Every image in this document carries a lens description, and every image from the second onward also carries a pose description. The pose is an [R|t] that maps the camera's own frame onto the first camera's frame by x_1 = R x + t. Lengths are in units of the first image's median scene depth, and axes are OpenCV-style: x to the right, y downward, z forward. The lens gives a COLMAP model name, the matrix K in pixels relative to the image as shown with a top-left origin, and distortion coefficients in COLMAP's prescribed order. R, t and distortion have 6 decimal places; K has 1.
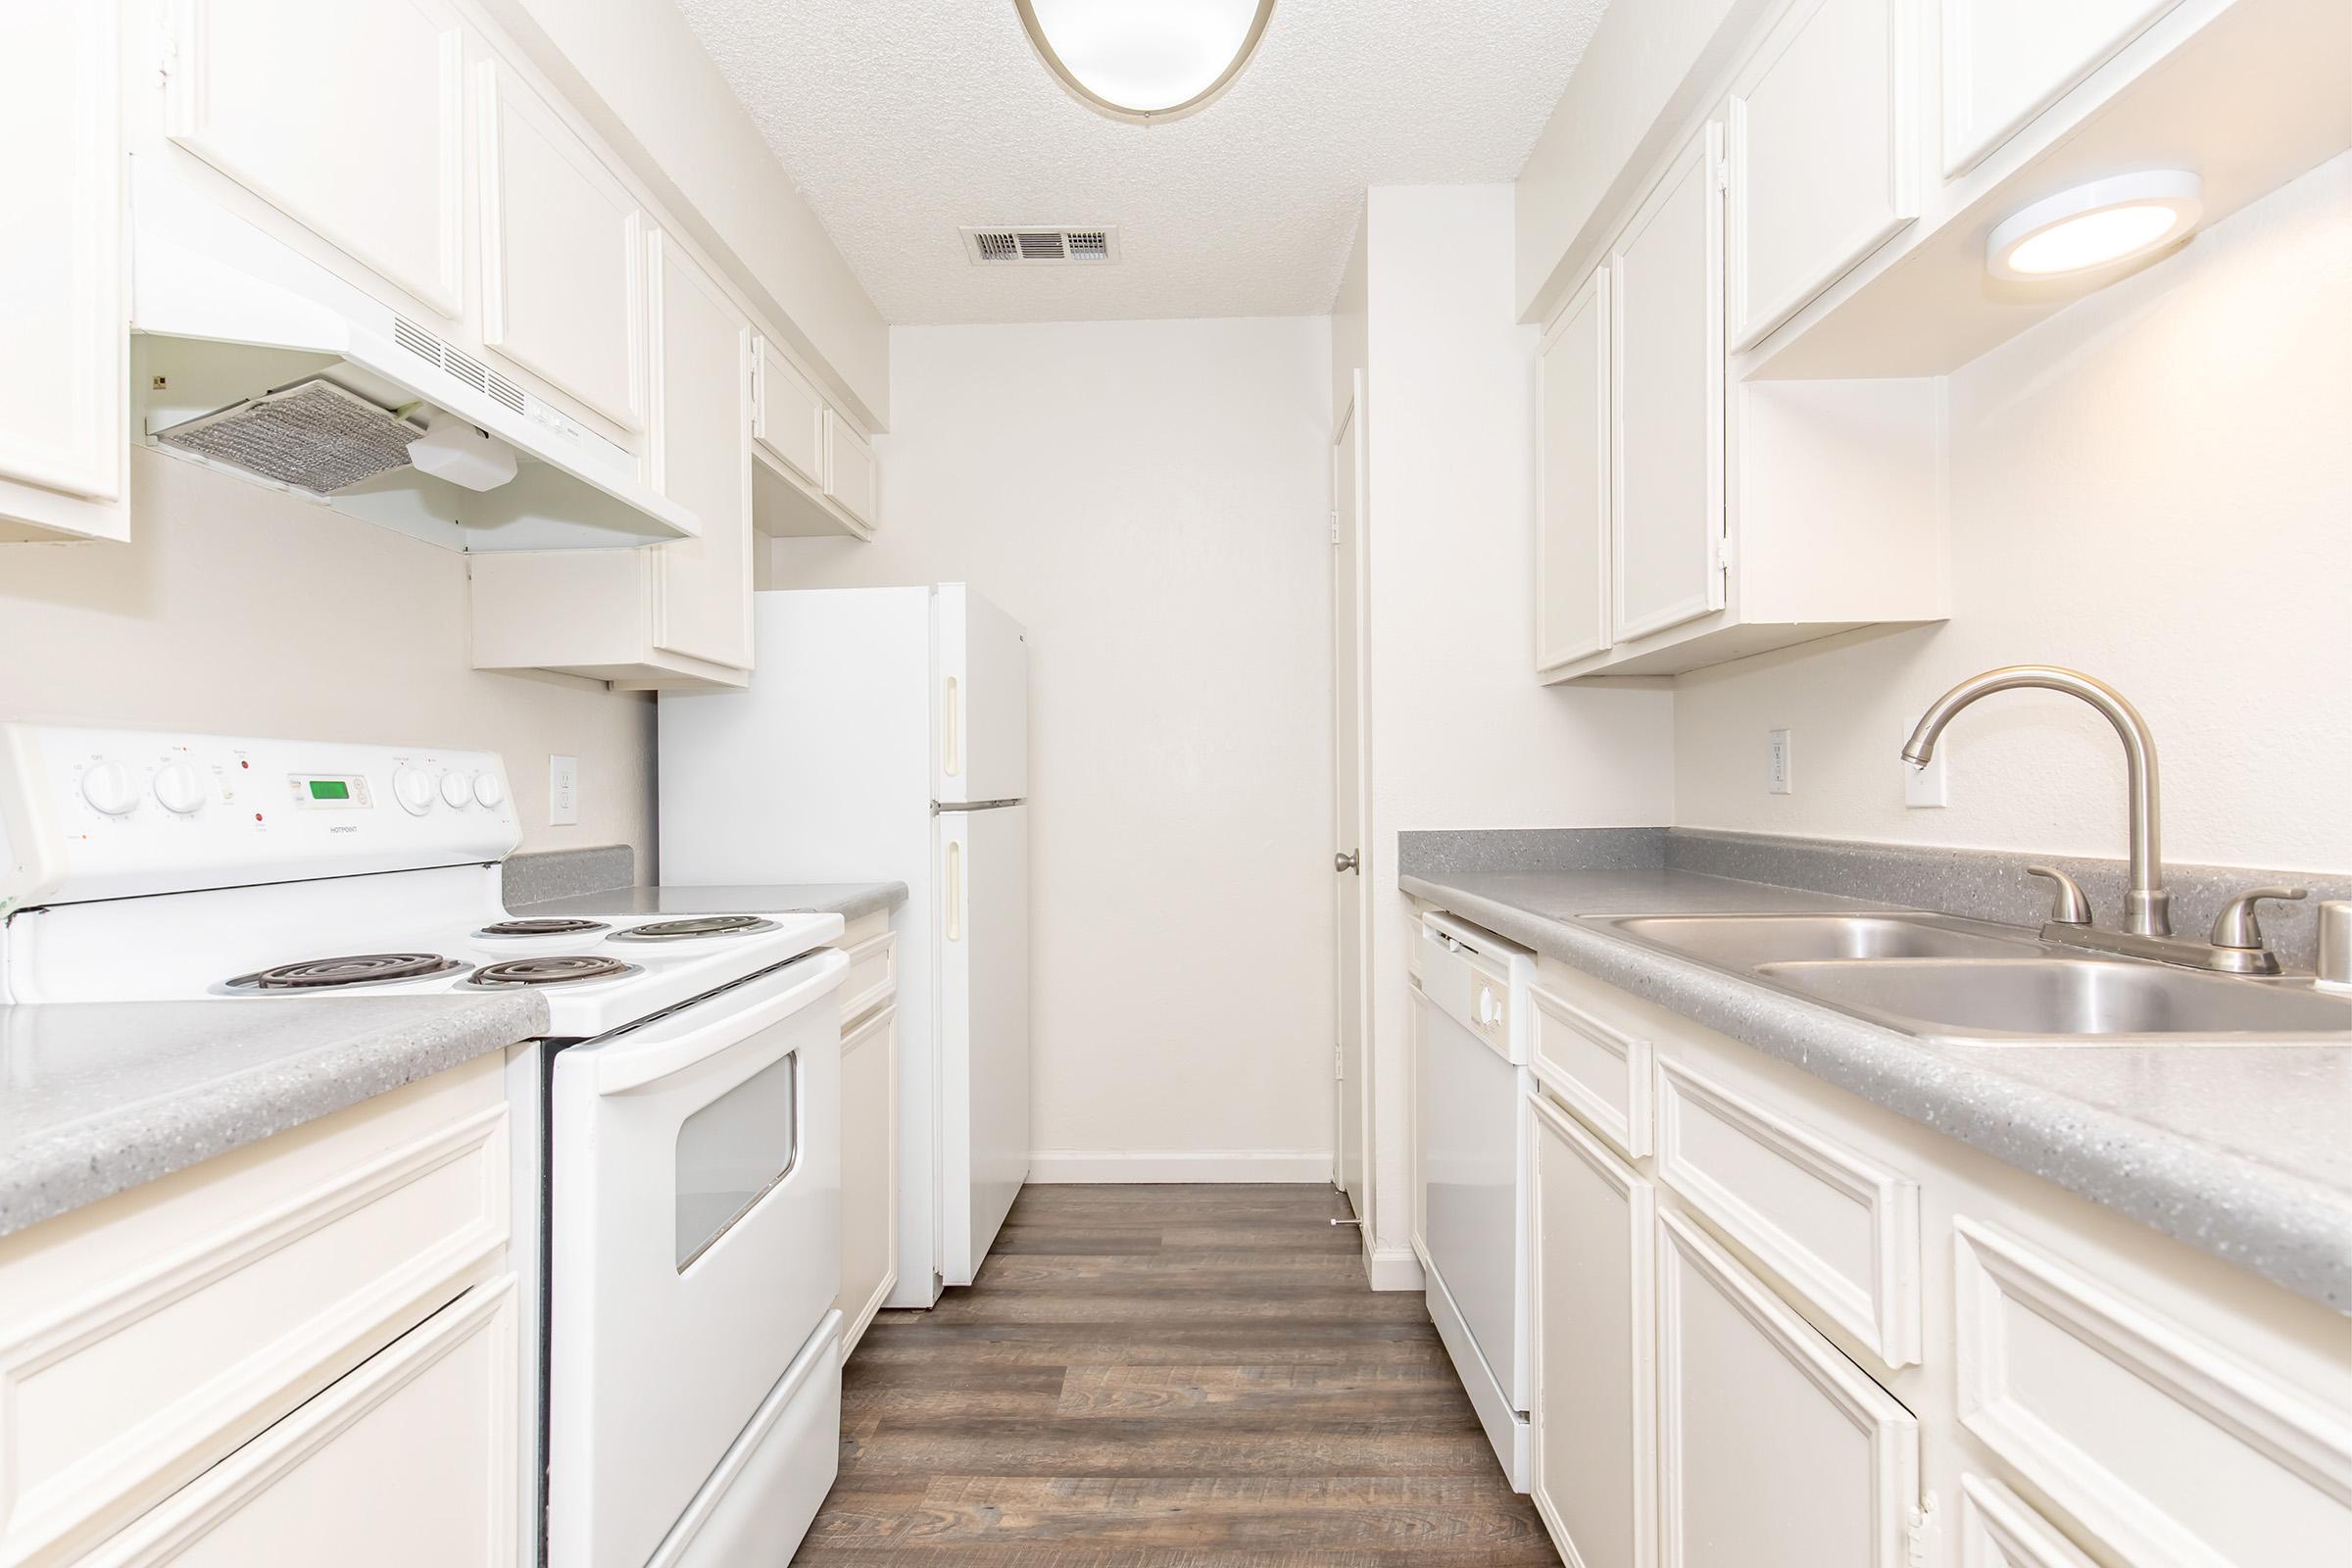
lens RADIAL K [[1082.1, 0, 1158.0], [0, 1082.1, 786.5], [0, 0, 1]] dist [0.009253, -0.000708]
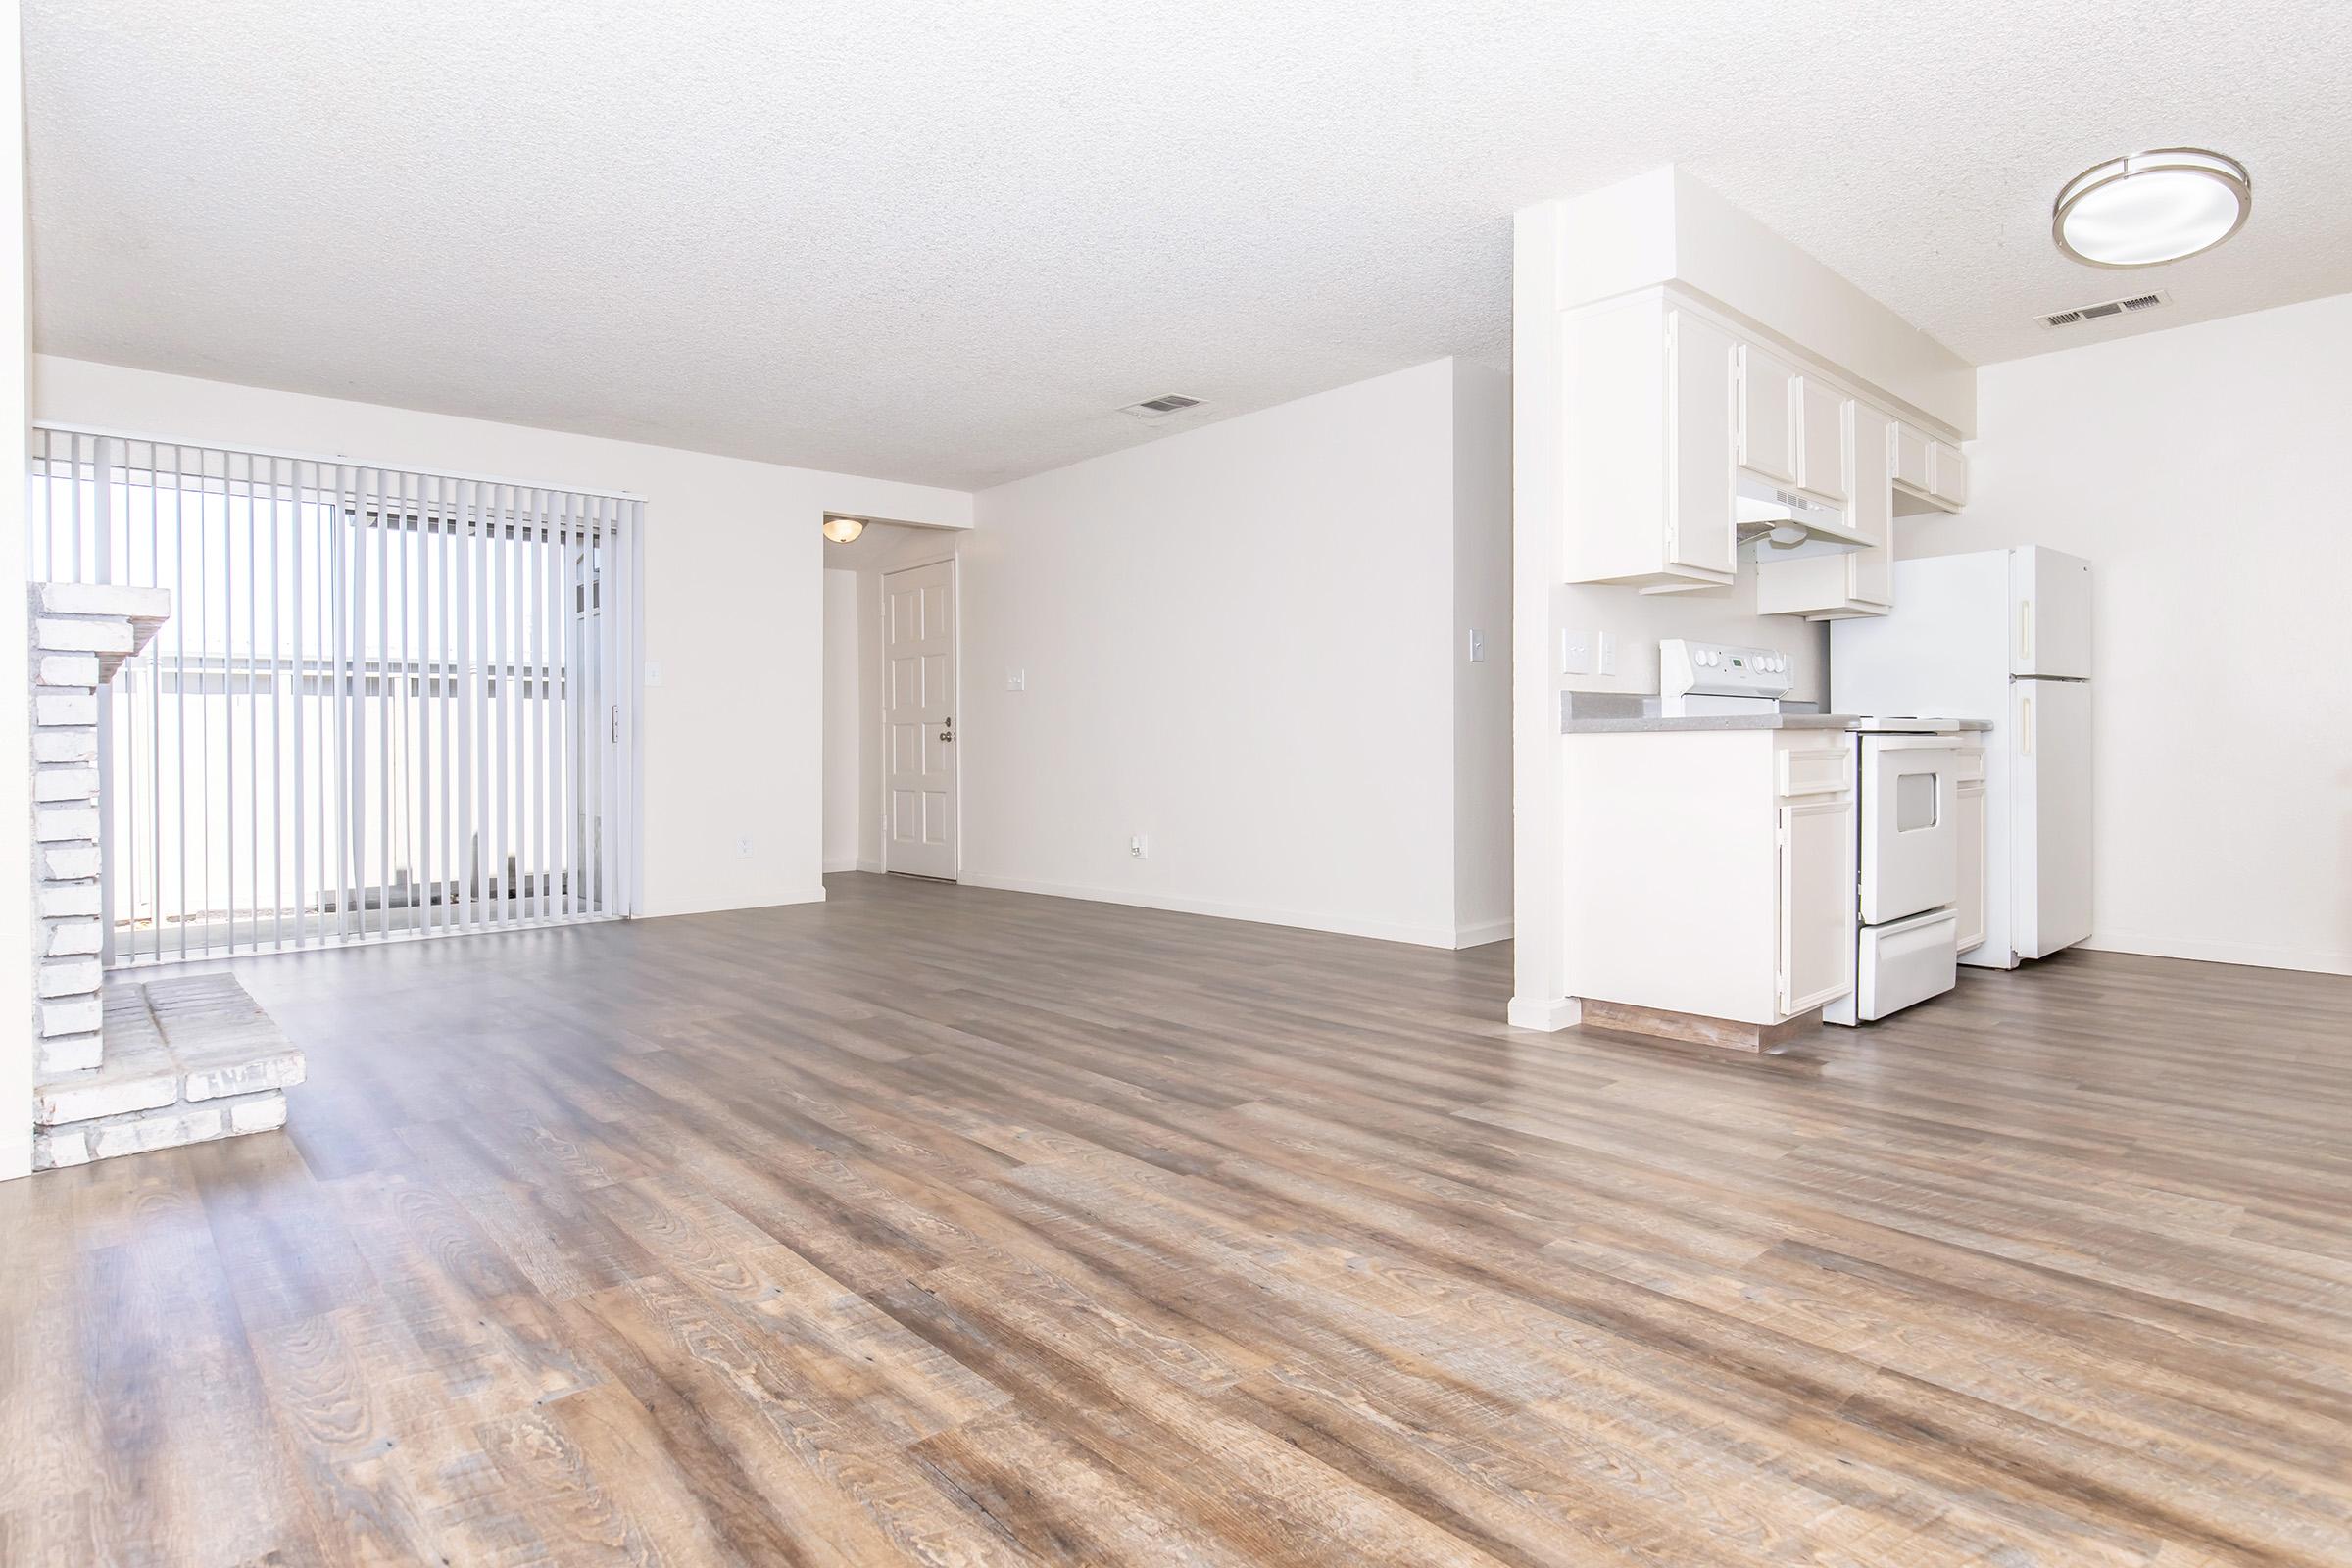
lens RADIAL K [[1202.1, 0, 1081.3], [0, 1202.1, 737.8], [0, 0, 1]] dist [-0.001674, 0.002051]
pose [[0.654165, 0.005208, -0.756334, 0.270151], [-0.003157, 0.999986, 0.004156, 0.113174], [0.756345, -0.000330, 0.654172, -1.364200]]
